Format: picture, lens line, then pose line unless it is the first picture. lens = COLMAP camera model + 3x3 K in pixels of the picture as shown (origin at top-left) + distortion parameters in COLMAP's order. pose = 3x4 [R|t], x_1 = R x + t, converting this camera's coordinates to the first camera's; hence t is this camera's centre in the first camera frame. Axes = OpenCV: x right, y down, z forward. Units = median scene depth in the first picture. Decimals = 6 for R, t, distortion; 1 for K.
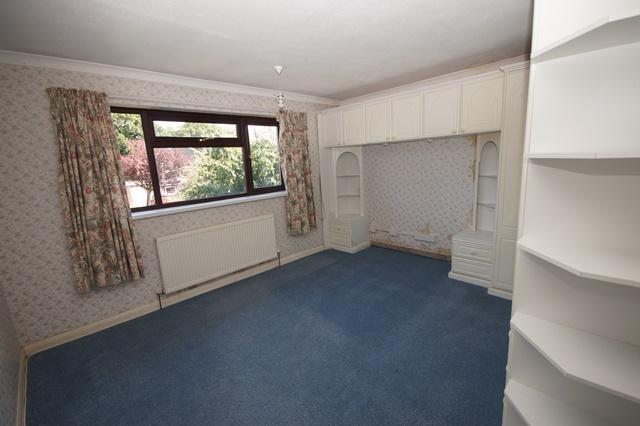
lens RADIAL K [[280.7, 0, 318.7], [0, 280.7, 218.3], [0, 0, 1]] dist [-0.001115, -0.000311]
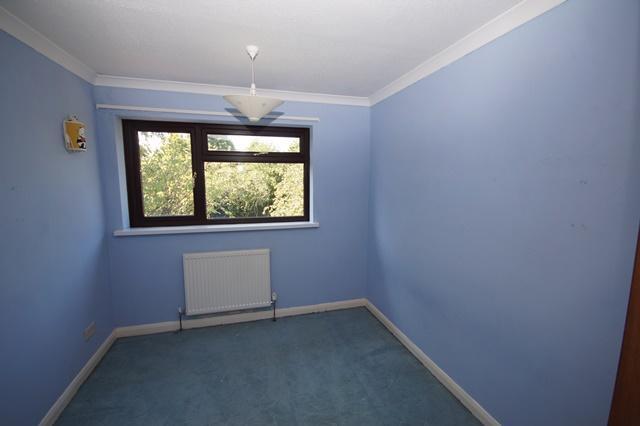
lens RADIAL K [[308.4, 0, 302.2], [0, 308.4, 227.1], [0, 0, 1]] dist [0.002809, -0.000048]
pose [[0.885605, 0.116033, -0.449710, 0.233499], [-0.137229, 0.990430, -0.014694, -0.061366], [0.443702, 0.074726, 0.893054, 0.228230]]
